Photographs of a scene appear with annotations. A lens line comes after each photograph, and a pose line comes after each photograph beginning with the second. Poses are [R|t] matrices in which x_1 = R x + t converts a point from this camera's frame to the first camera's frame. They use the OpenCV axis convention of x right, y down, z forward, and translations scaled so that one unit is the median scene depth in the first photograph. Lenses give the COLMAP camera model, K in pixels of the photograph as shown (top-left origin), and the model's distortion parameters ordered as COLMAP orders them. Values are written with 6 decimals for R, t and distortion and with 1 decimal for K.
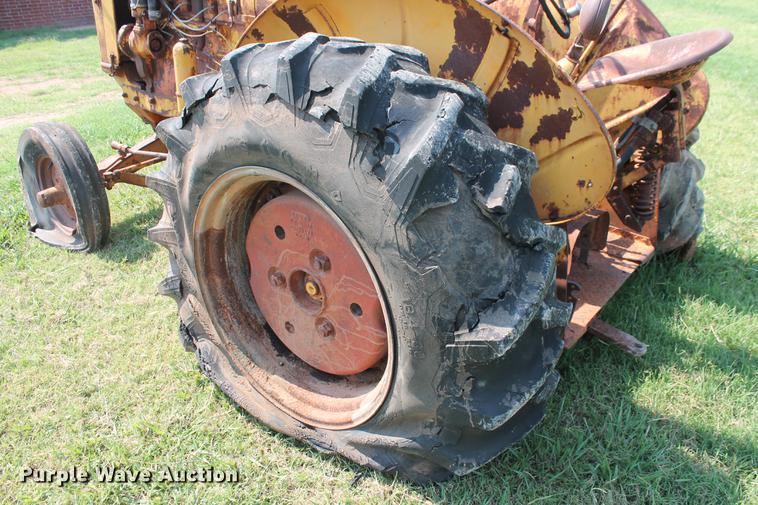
lens RADIAL K [[641.4, 0, 386.2], [0, 641.4, 255.8], [0, 0, 1]] dist [-0.167356, 0.146796]
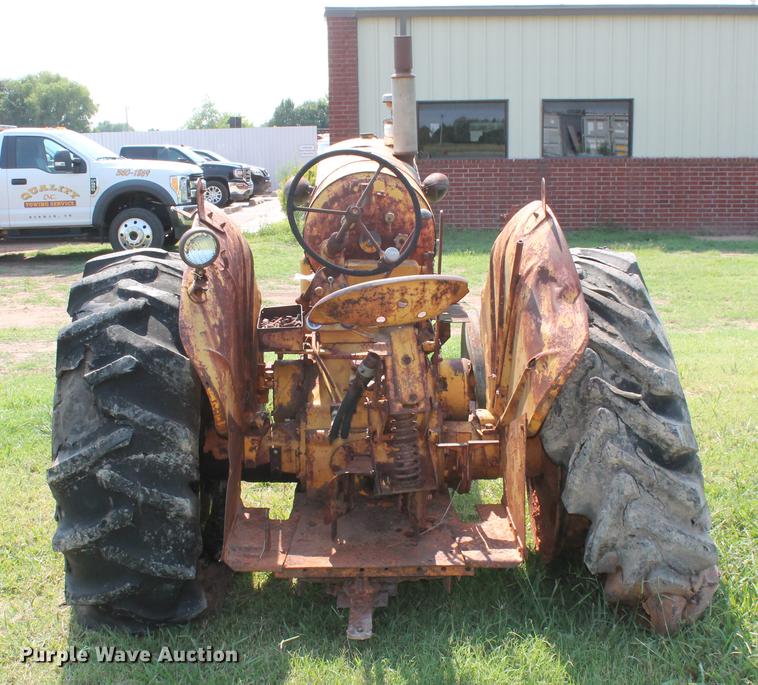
lens RADIAL K [[1186.1, 0, 381.3], [0, 1186.1, 346.7], [0, 0, 1]] dist [-0.135239, 0.000000]
pose [[0.625855, 0.141507, -0.766995, 1.849548], [-0.336077, 0.936351, -0.101481, -0.071325], [0.703816, 0.321282, 0.633577, -0.122273]]
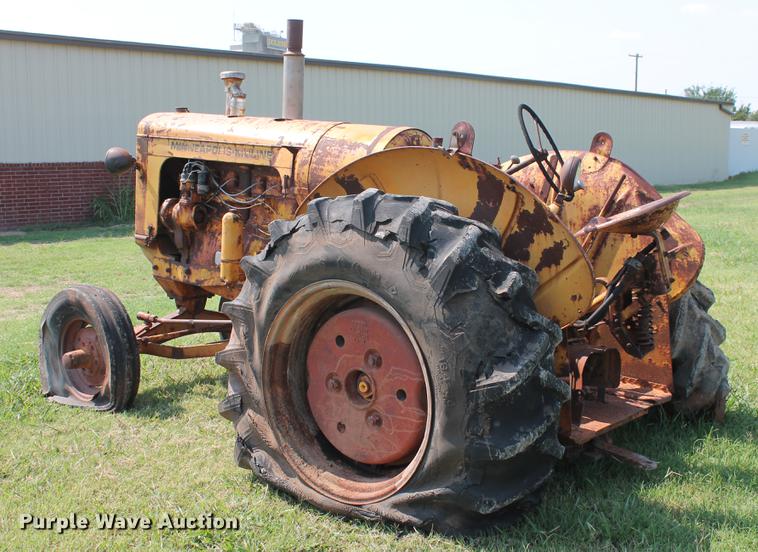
lens RADIAL K [[992.8, 0, 398.7], [0, 992.8, 265.9], [0, 0, 1]] dist [-0.118249, 0.000000]
pose [[0.999868, 0.015876, -0.003579, -0.046359], [-0.016154, 0.941469, -0.336713, 0.478843], [-0.001977, 0.336726, 0.941601, -0.883522]]
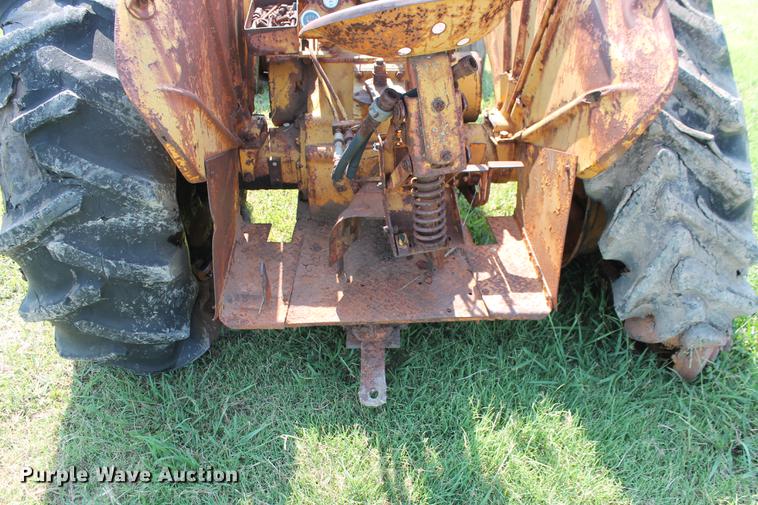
lens RADIAL K [[641.4, 0, 386.1], [0, 641.4, 256.2], [0, 0, 1]] dist [-0.167356, 0.146796]
pose [[0.654586, 0.438106, -0.616100, 0.958858], [-0.331593, 0.898771, 0.286805, -0.277208], [0.679384, 0.016556, 0.733596, 0.509568]]
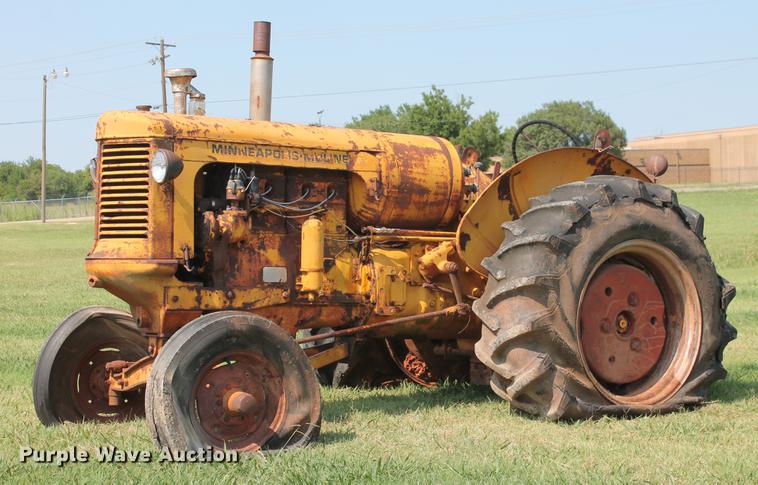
lens RADIAL K [[1446.2, 0, 384.9], [0, 1446.2, 240.6], [0, 0, 1]] dist [-0.035383, 0.000000]
pose [[0.309774, -0.008412, 0.950773, -3.840872], [0.449563, 0.882420, -0.138666, 0.102894], [-0.837814, 0.470388, 0.277133, 0.395861]]
